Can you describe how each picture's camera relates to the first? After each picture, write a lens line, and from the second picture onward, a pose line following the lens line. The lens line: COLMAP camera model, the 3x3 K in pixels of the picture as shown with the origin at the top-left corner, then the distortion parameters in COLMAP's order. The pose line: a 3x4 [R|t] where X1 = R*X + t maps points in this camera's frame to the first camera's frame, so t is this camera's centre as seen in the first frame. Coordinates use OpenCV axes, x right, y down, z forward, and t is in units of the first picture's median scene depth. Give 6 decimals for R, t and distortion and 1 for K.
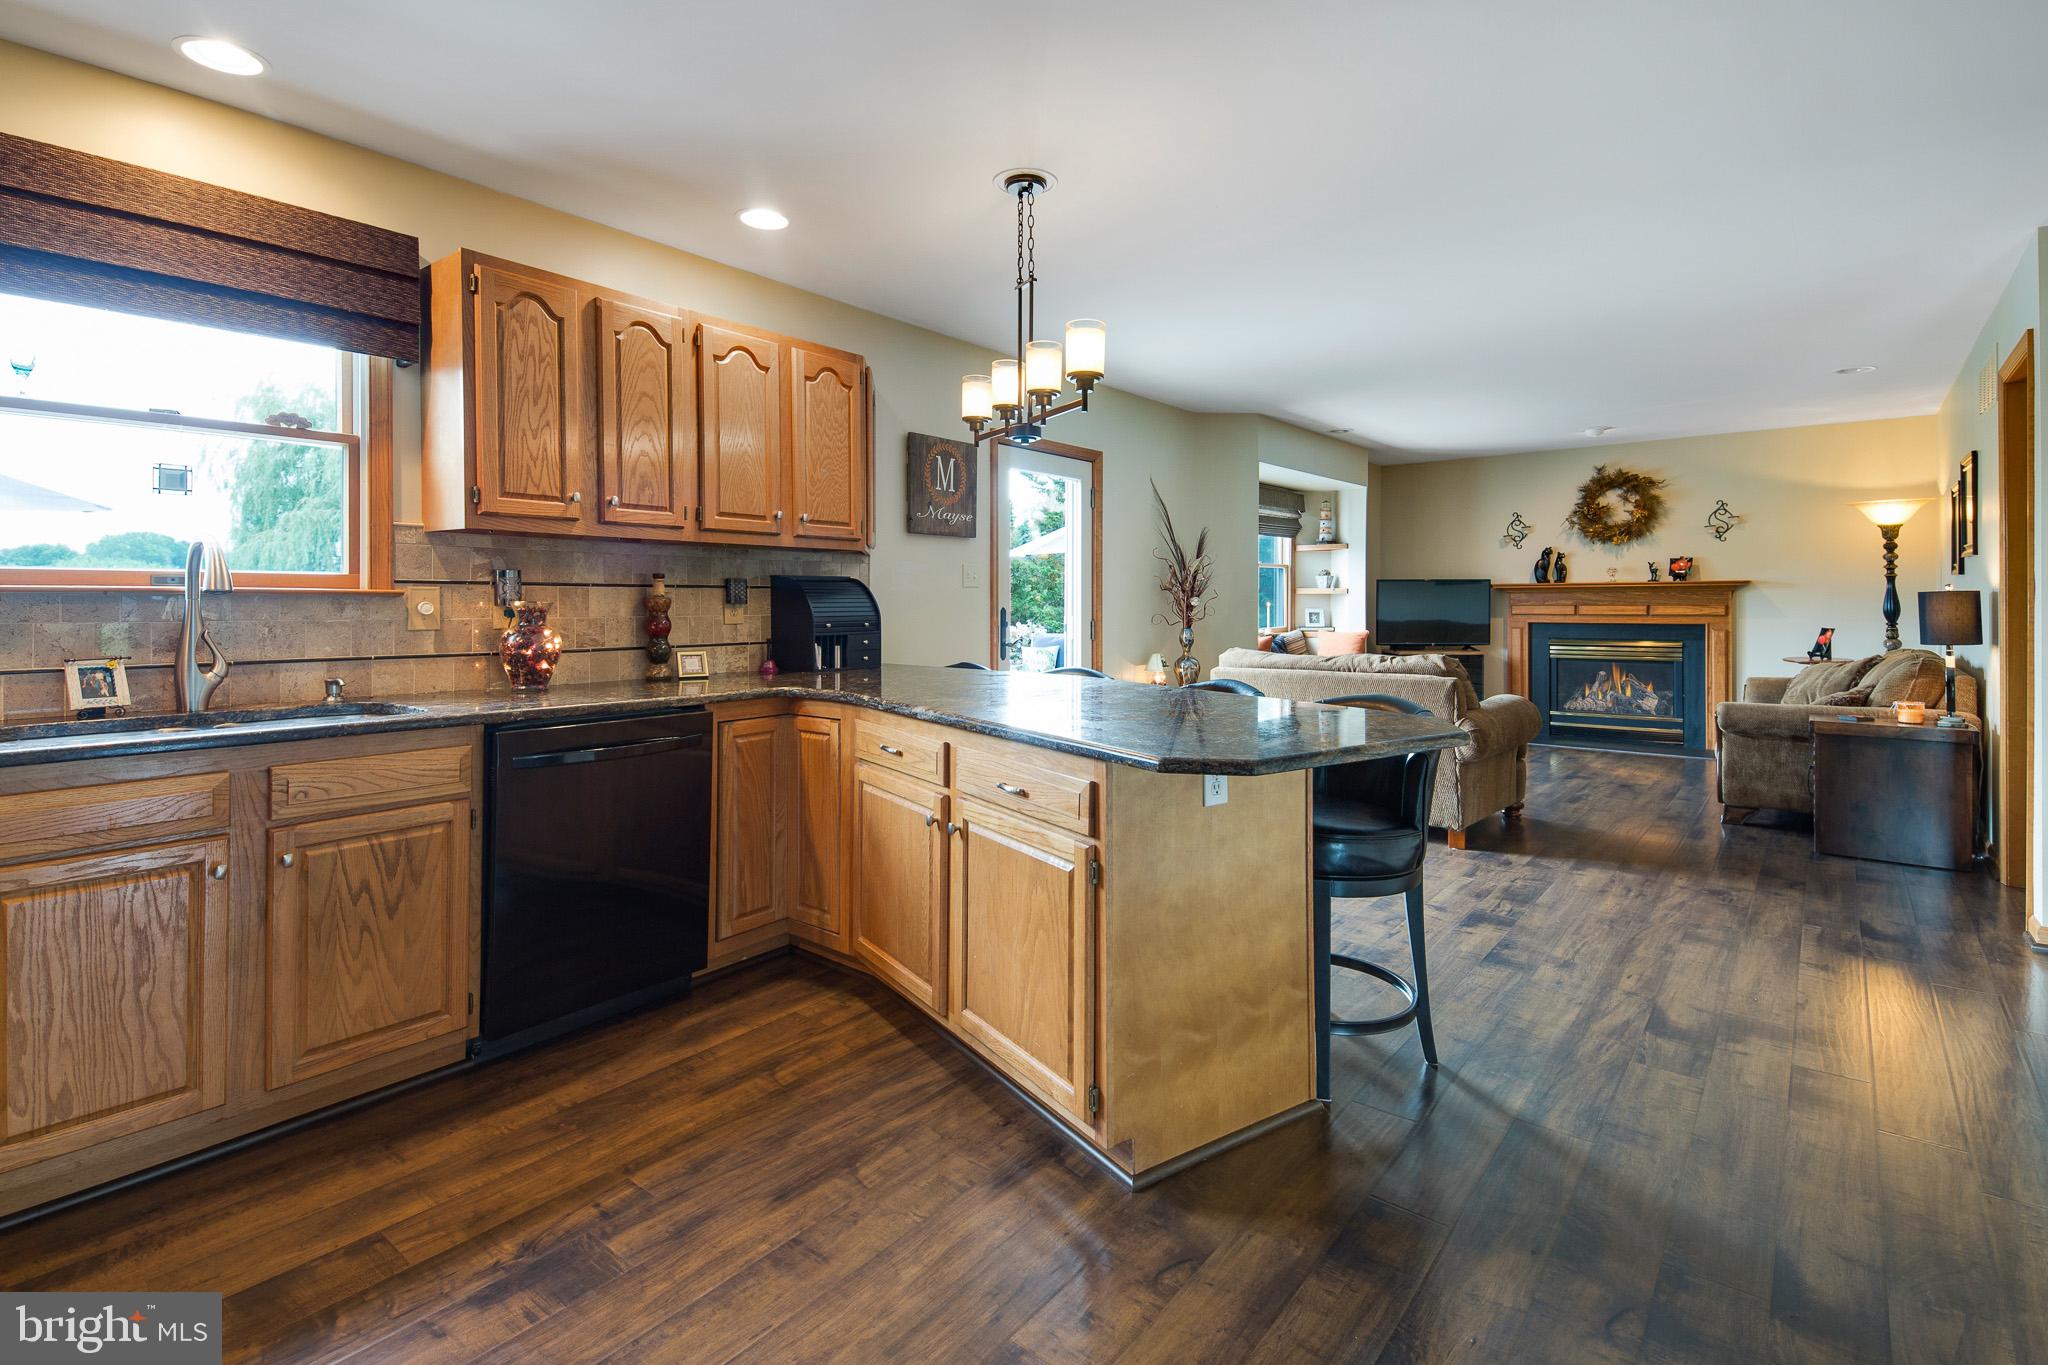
lens RADIAL K [[987.5, 0, 965.8], [0, 987.5, 605.6], [0, 0, 1]] dist [0.004427, -0.004336]
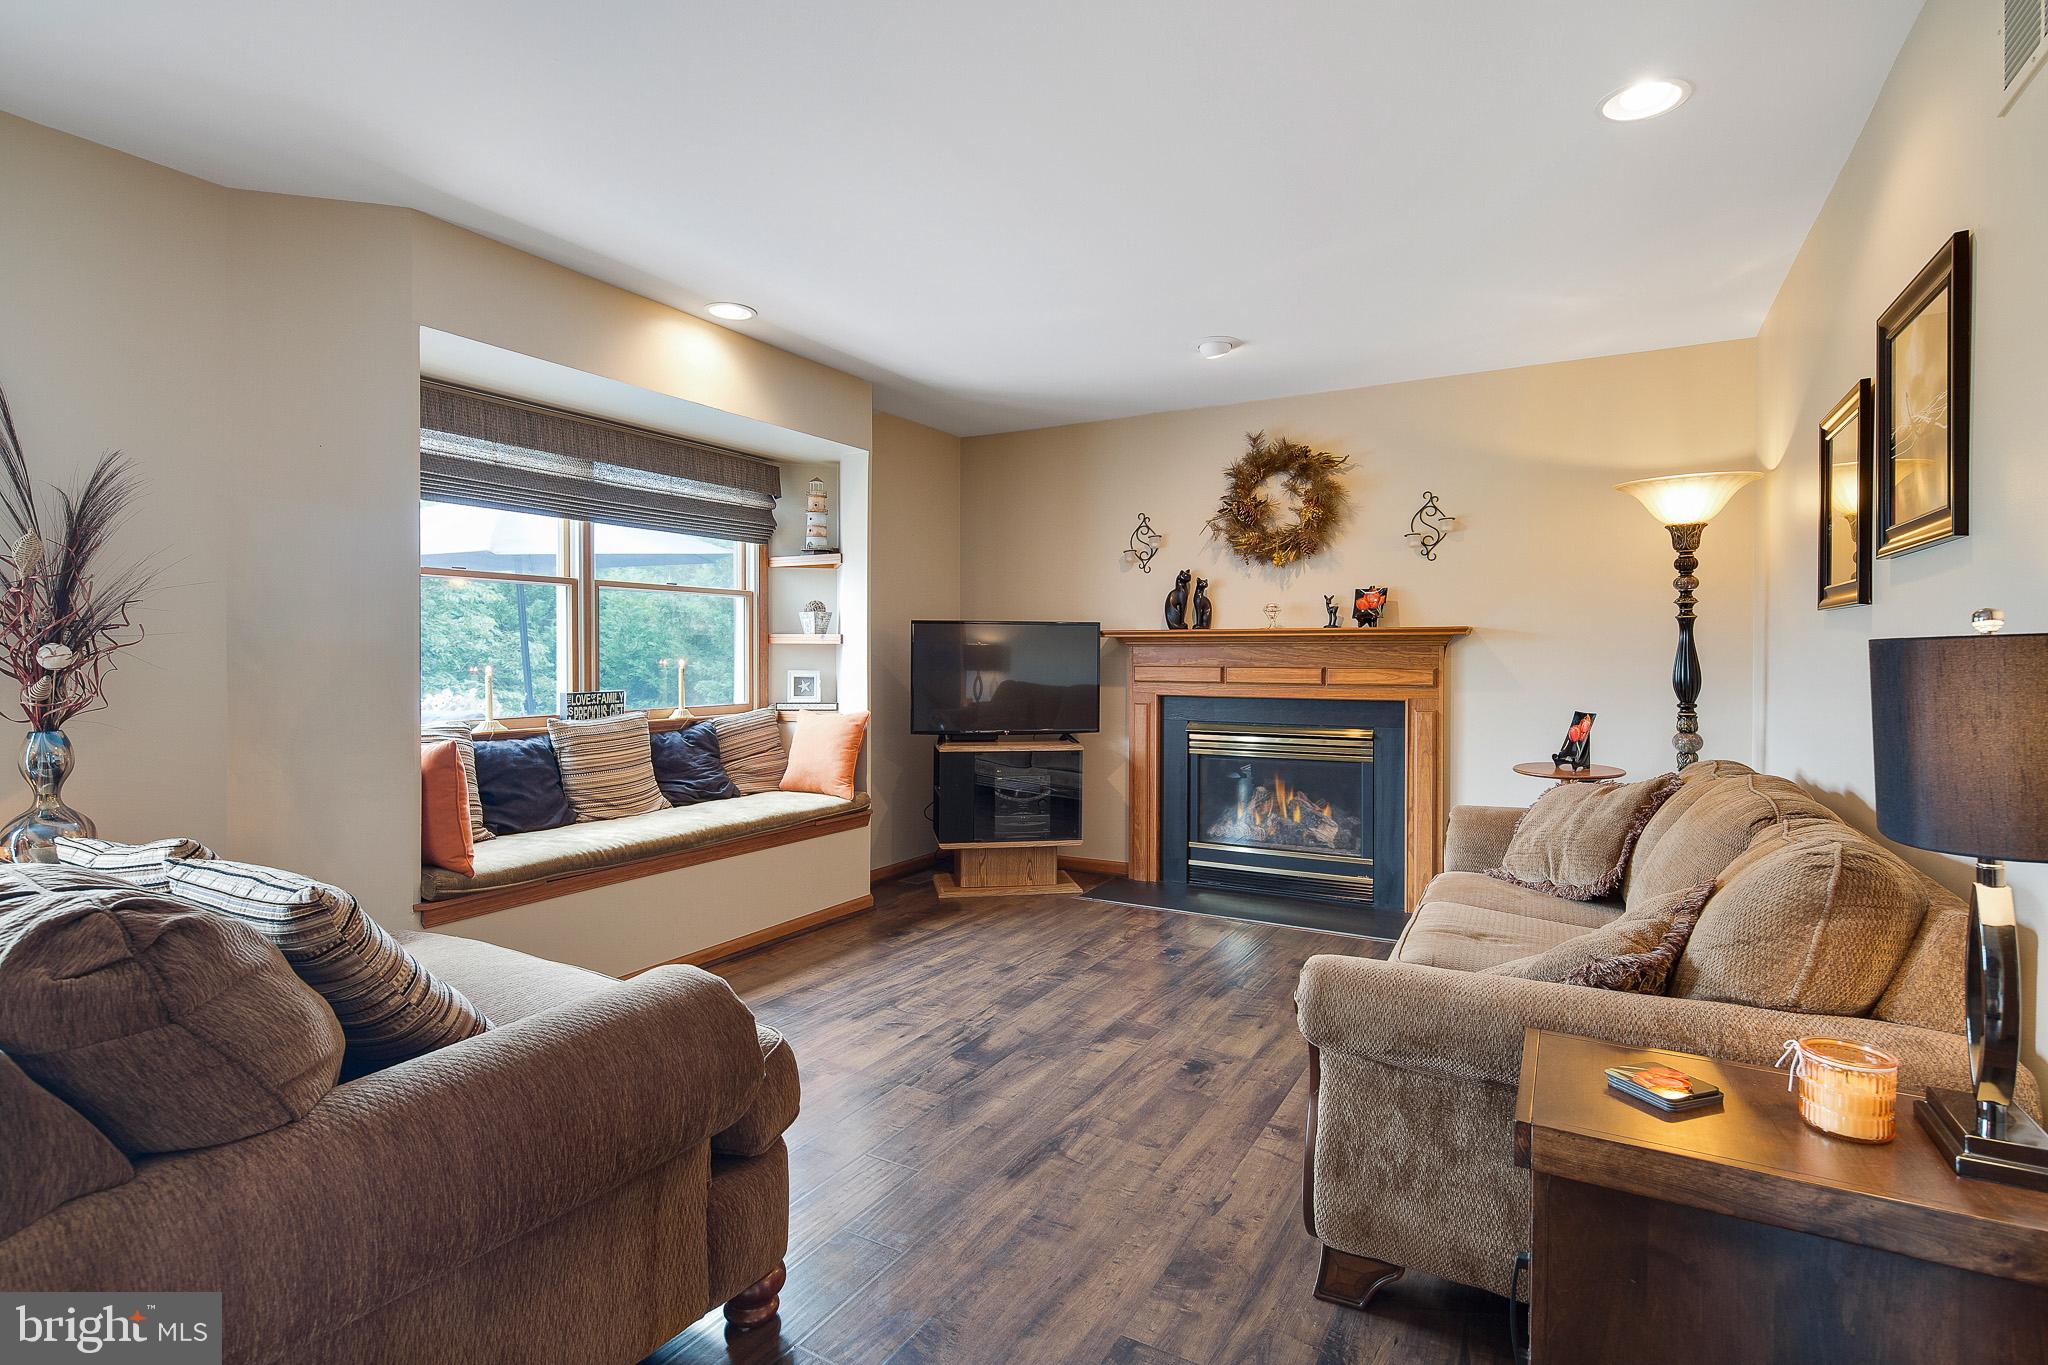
lens RADIAL K [[987.5, 0, 1034.2], [0, 987.5, 656.4], [0, 0, 1]] dist [0.004427, -0.004336]
pose [[0.979014, 0.008165, 0.203629, 0.393551], [-0.007235, 0.999960, -0.005313, -0.002895], [-0.203664, 0.003728, 0.979034, 0.448203]]
